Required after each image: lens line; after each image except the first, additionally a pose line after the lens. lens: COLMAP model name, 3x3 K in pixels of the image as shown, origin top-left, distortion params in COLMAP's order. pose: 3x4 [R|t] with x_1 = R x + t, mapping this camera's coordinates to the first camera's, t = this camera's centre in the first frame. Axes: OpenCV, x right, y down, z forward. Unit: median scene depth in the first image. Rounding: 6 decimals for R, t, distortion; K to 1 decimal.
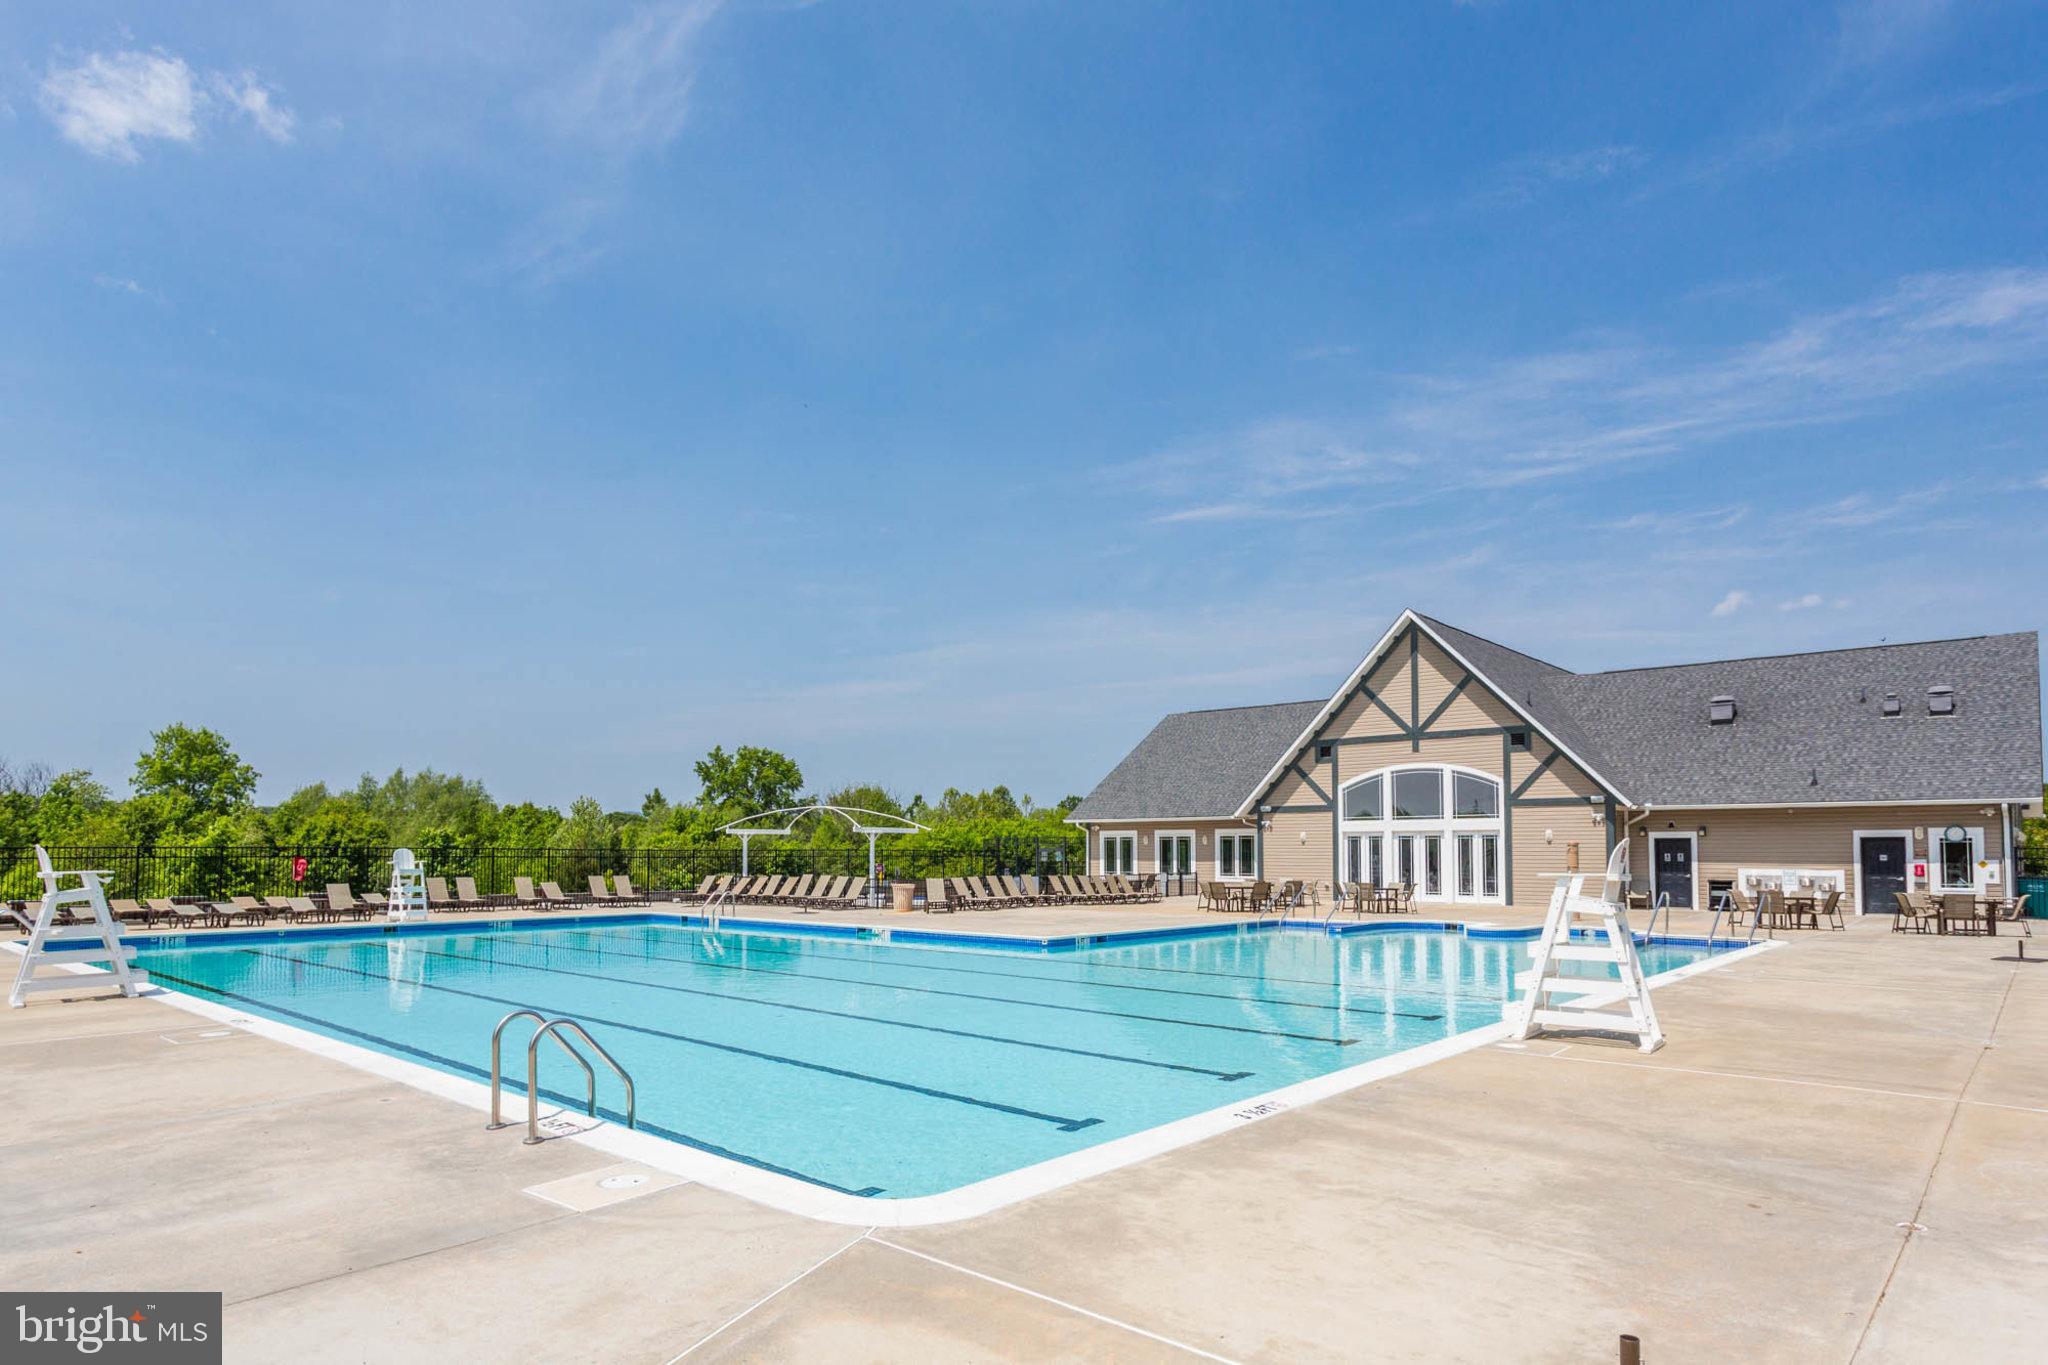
lens RADIAL K [[1166.7, 0, 1024.6], [0, 1166.7, 676.9], [0, 0, 1]] dist [0.024128, 0.000831]
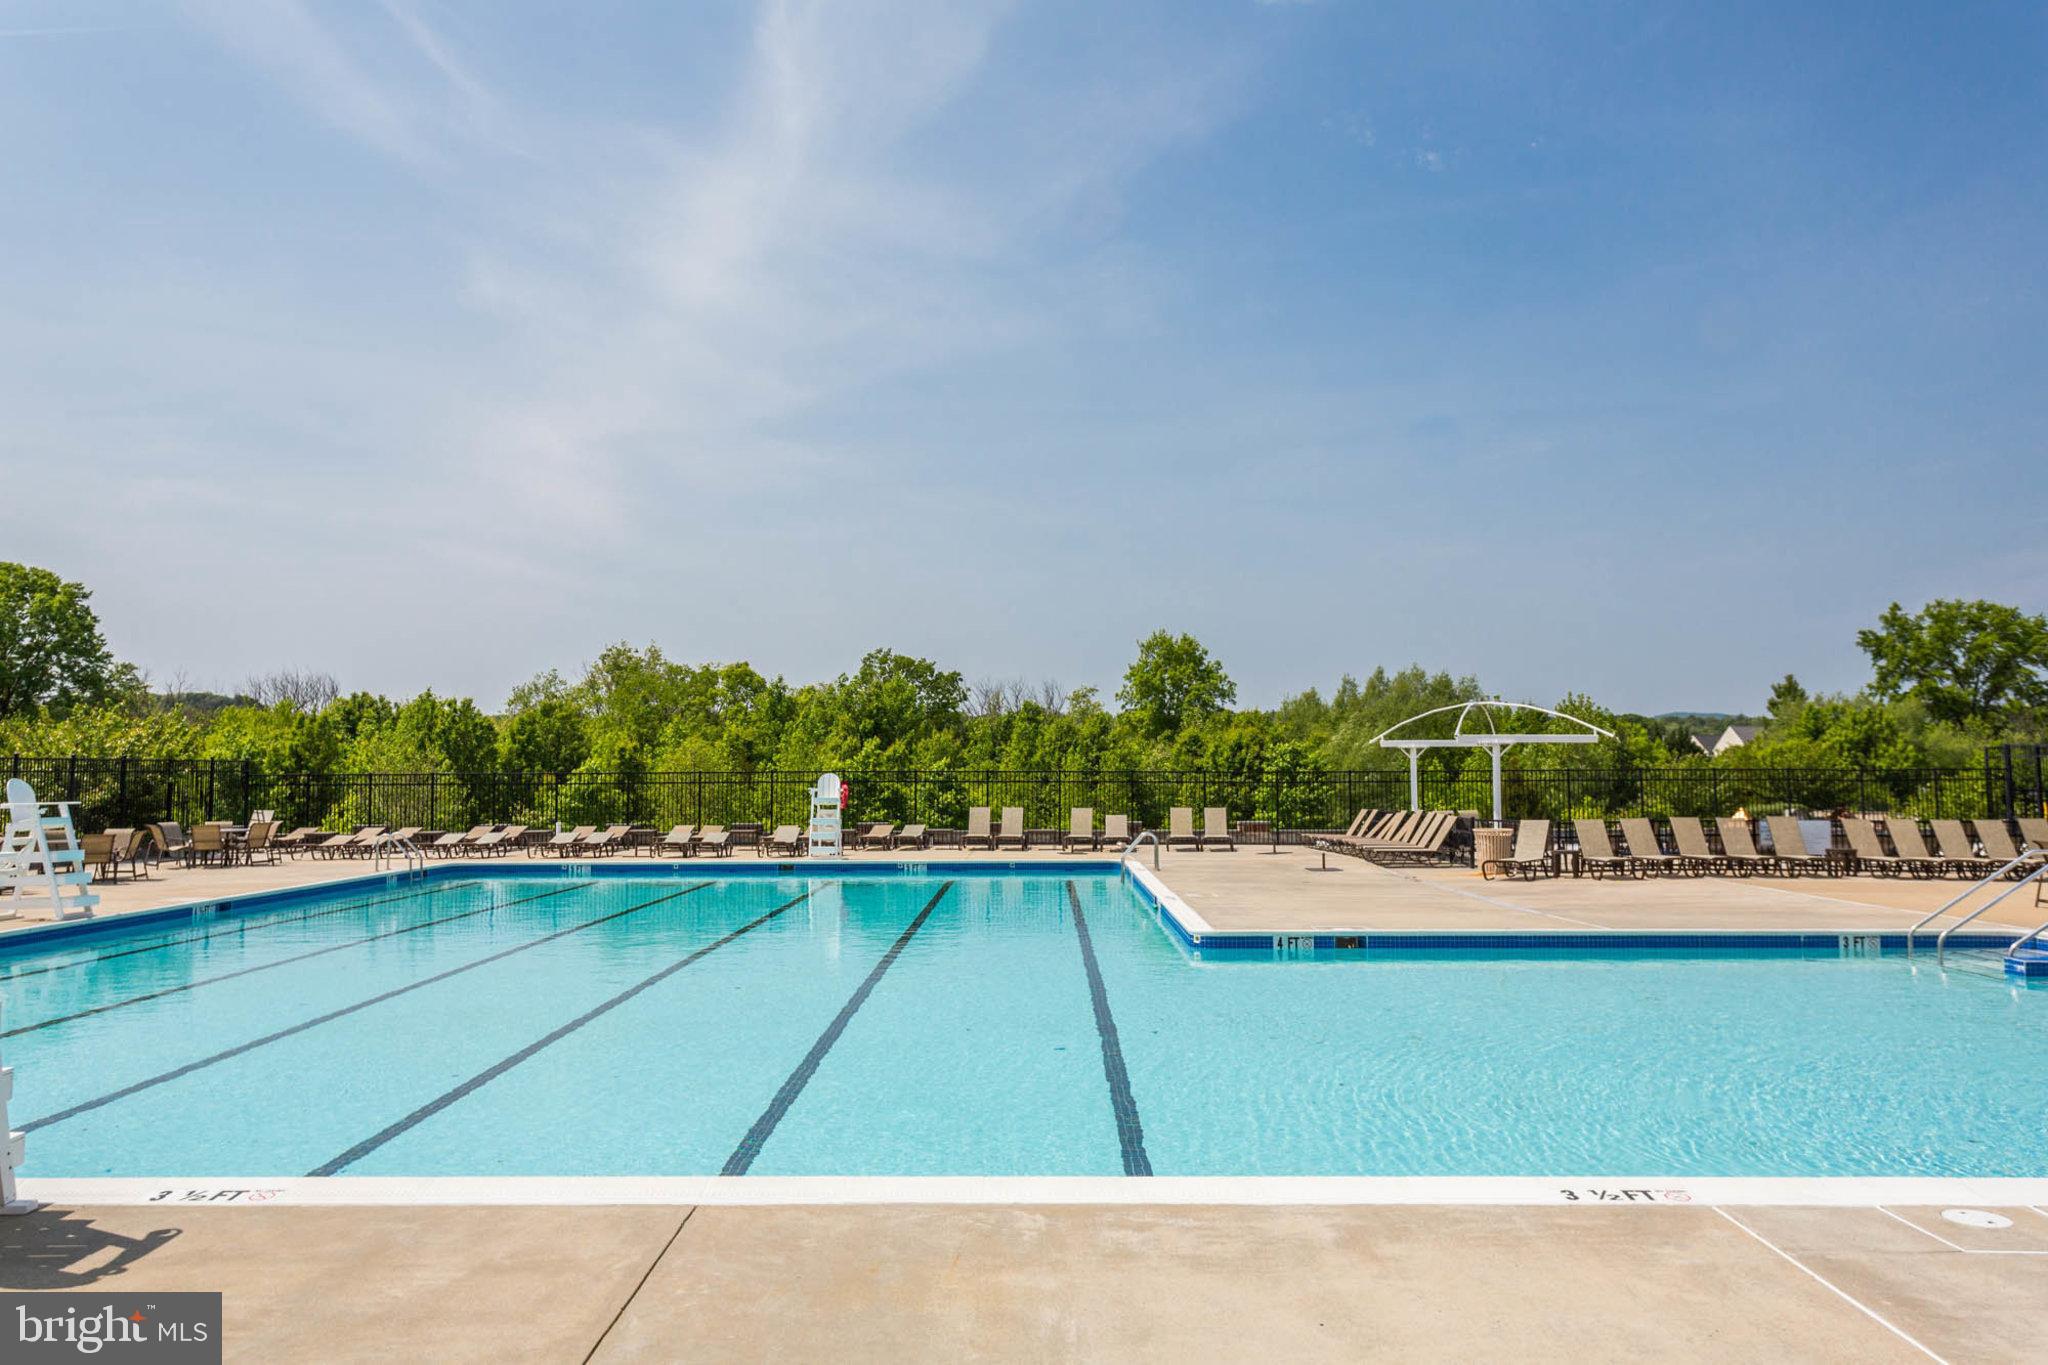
lens RADIAL K [[1602.5, 0, 1025.5], [0, 1602.5, 686.2], [0, 0, 1]] dist [0.006590, 0.002000]
pose [[0.669010, -0.044611, -0.741913, 0.164358], [0.117031, 0.992068, 0.045878, 0.017687], [0.733982, -0.117520, 0.668924, 0.128951]]
